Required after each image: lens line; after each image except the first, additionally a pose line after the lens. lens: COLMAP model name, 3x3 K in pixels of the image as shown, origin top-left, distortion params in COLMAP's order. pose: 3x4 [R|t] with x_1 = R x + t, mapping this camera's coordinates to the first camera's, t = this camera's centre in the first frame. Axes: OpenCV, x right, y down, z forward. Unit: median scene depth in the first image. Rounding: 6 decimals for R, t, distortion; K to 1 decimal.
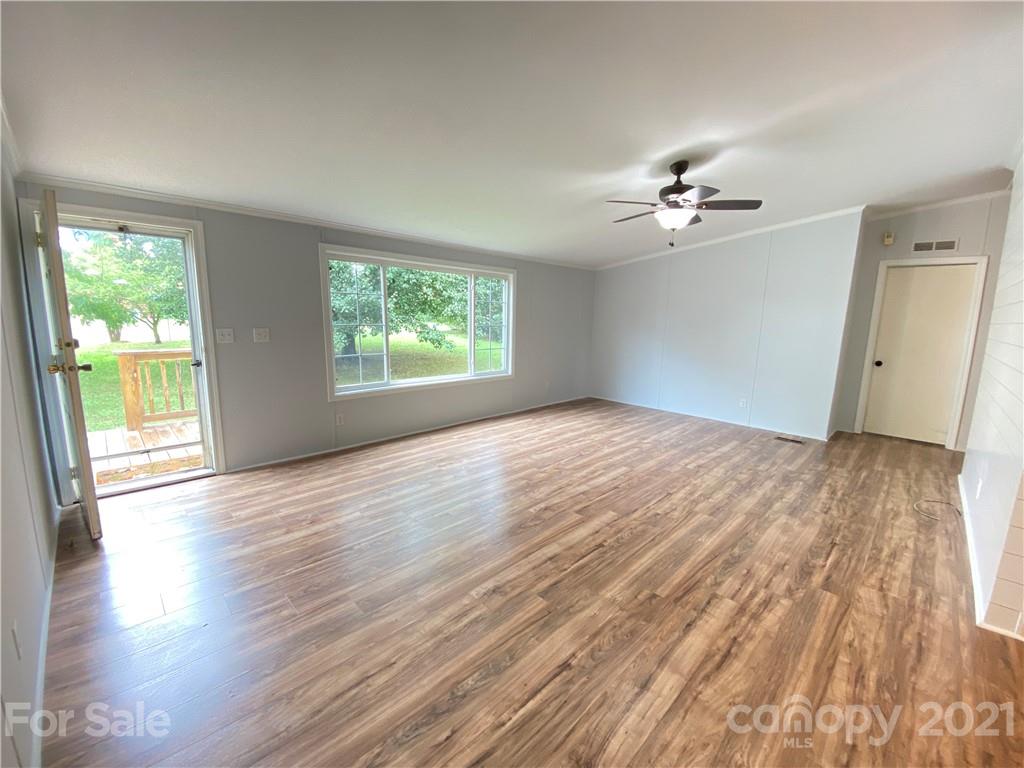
lens RADIAL K [[415.2, 0, 510.9], [0, 415.2, 384.8], [0, 0, 1]] dist [0.030098, -0.025578]
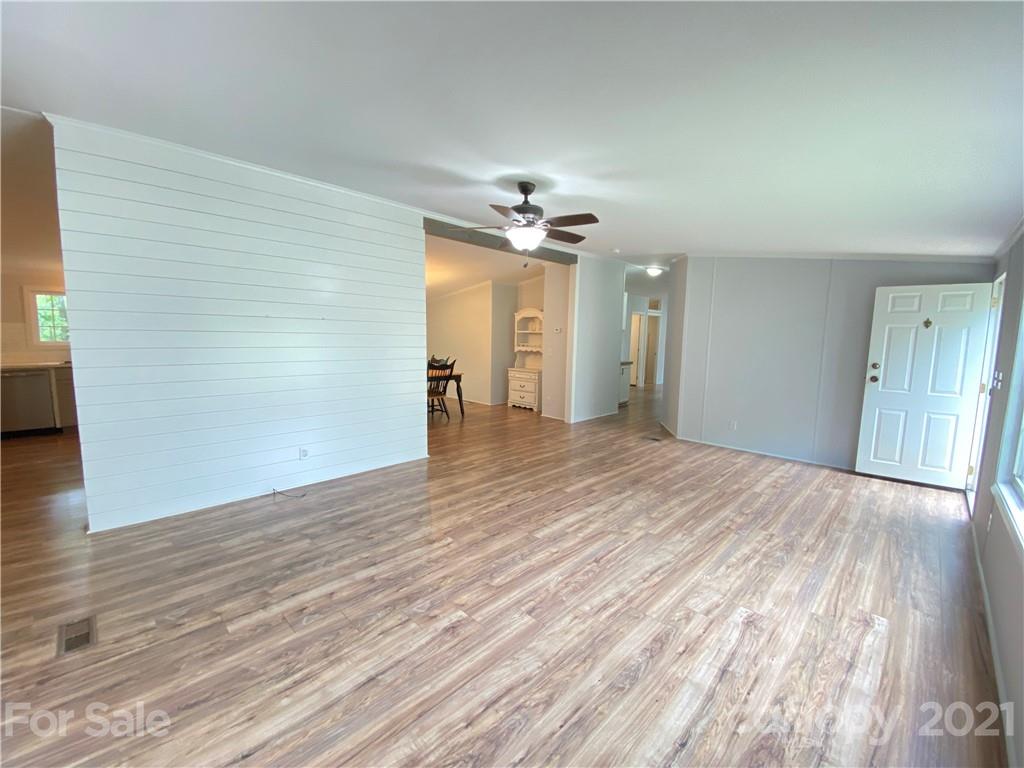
lens RADIAL K [[415.2, 0, 510.9], [0, 415.2, 384.8], [0, 0, 1]] dist [0.030098, -0.025578]
pose [[-0.999314, -0.036552, -0.005927, 0.361264], [-0.036753, 0.959560, 0.279095, -0.297557], [-0.004515, 0.279122, -0.960245, 1.769899]]
